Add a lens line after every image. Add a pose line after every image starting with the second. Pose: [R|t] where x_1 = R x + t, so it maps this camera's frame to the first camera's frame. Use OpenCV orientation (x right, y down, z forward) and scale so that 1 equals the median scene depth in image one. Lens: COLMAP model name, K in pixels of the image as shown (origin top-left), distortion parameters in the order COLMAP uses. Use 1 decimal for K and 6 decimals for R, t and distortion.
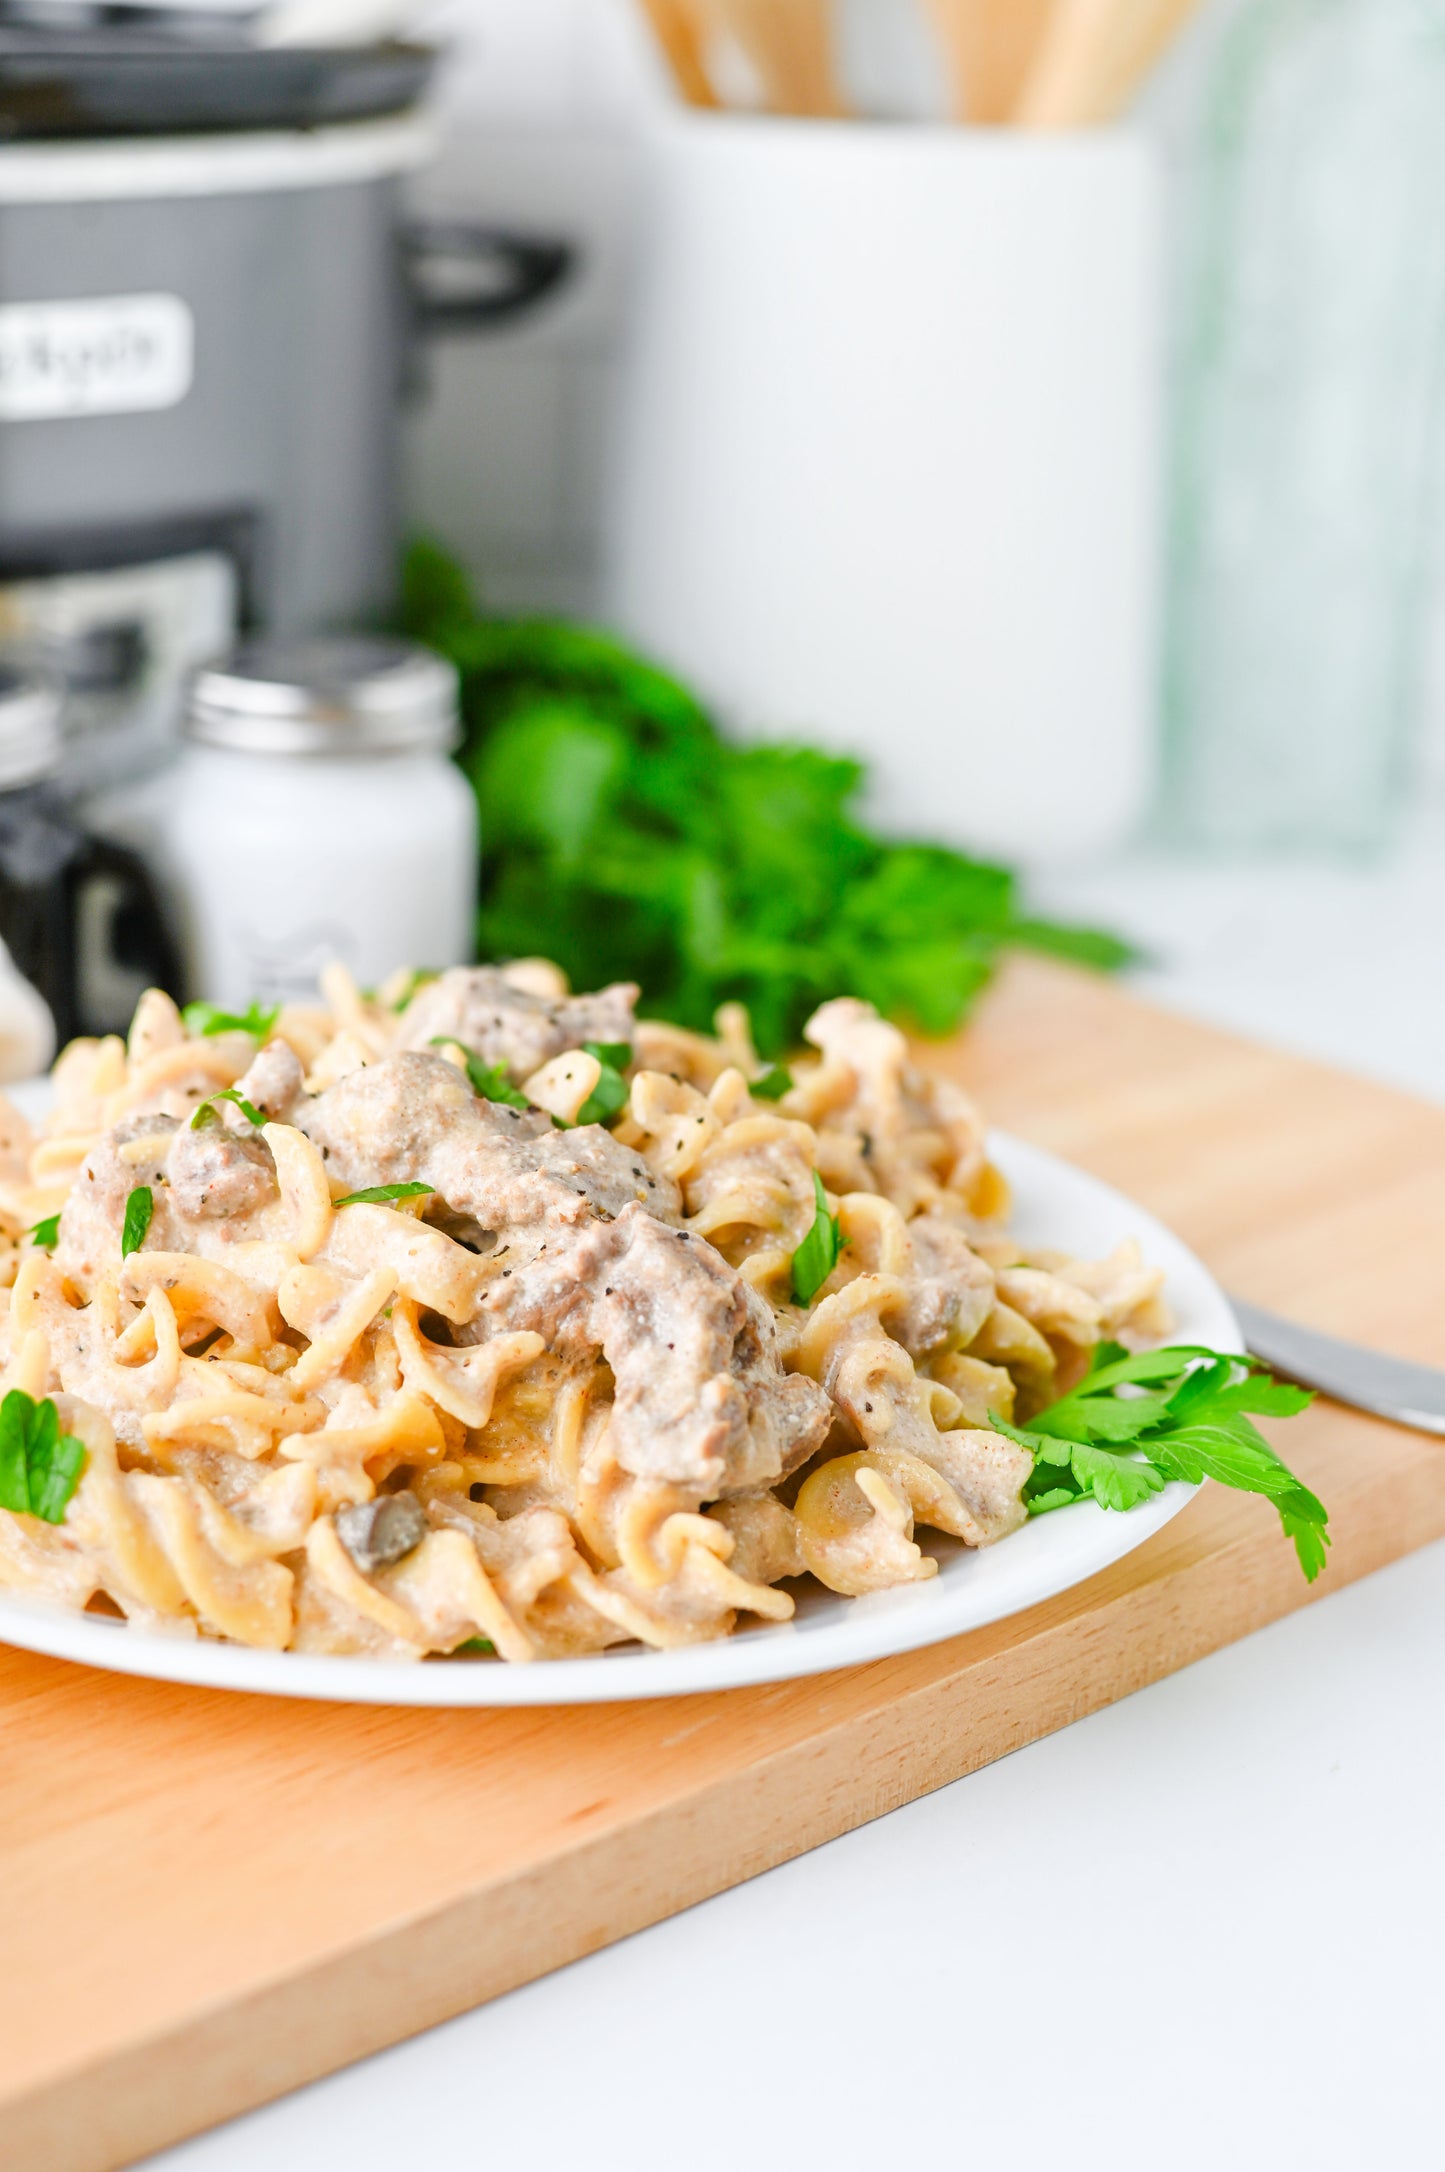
lens RADIAL K [[3427.4, 0, 722.5], [0, 3427.4, 1086.0], [0, 0, 1]] dist [-0.159298, 0.084703]
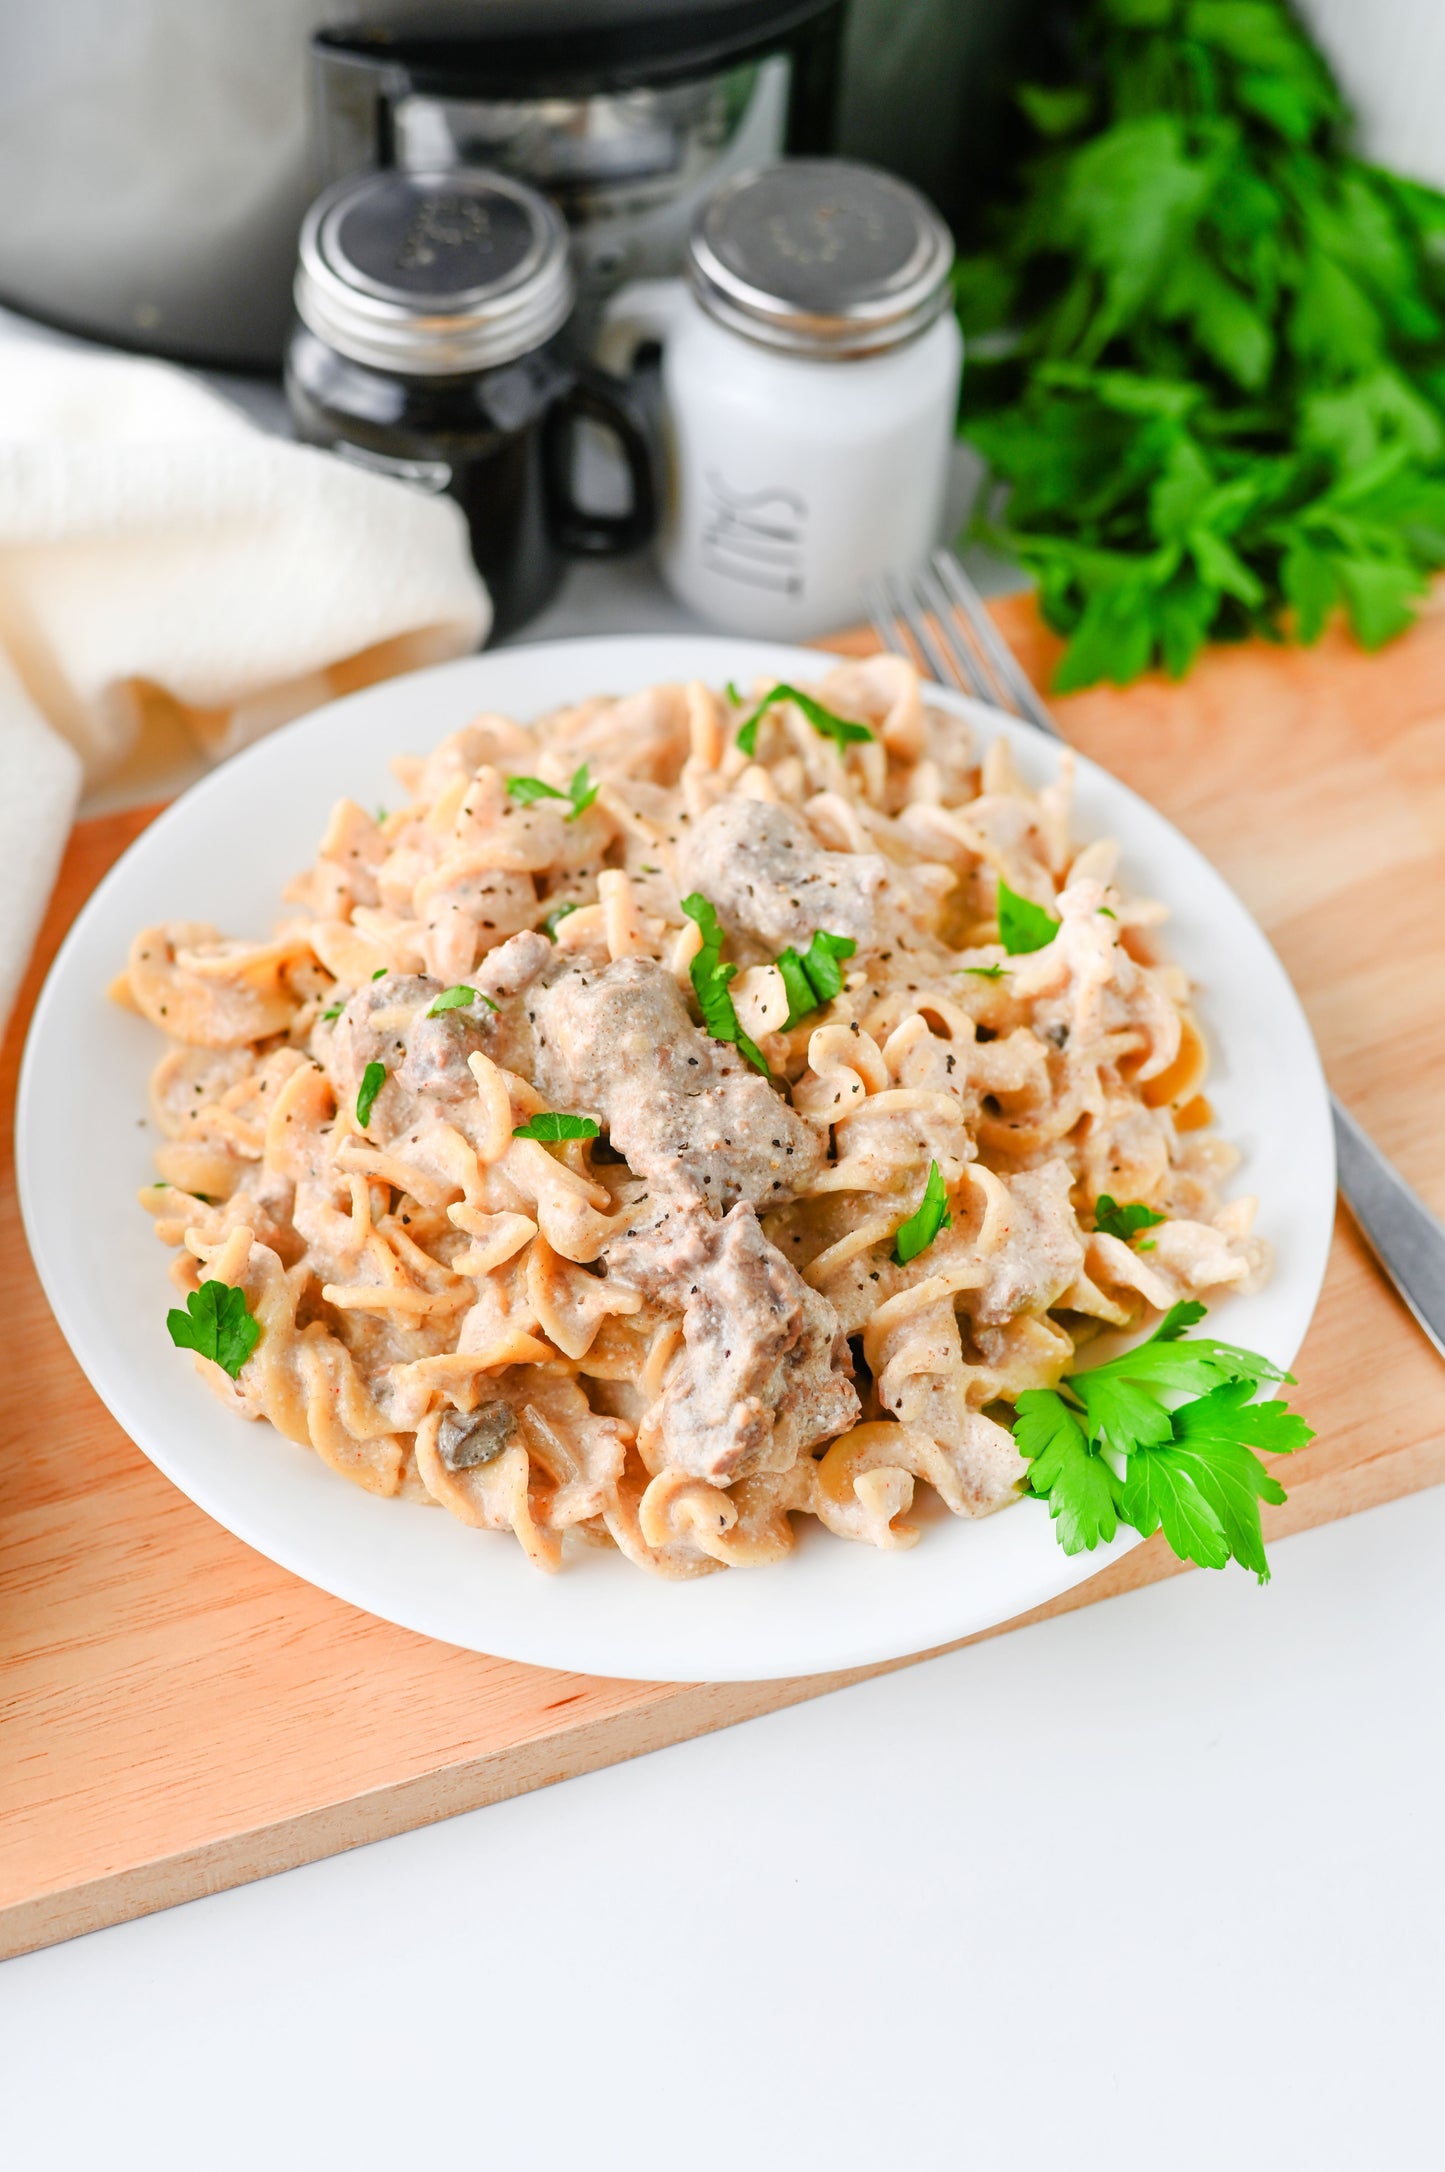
lens RADIAL K [[3427.4, 0, 722.5], [0, 3427.4, 1086.0], [0, 0, 1]] dist [-0.159298, 0.084703]
pose [[0.932664, 0.284768, -0.221462, 0.223107], [-0.133966, 0.843403, 0.520312, -0.630181], [0.334950, -0.455608, 0.824761, 0.029252]]
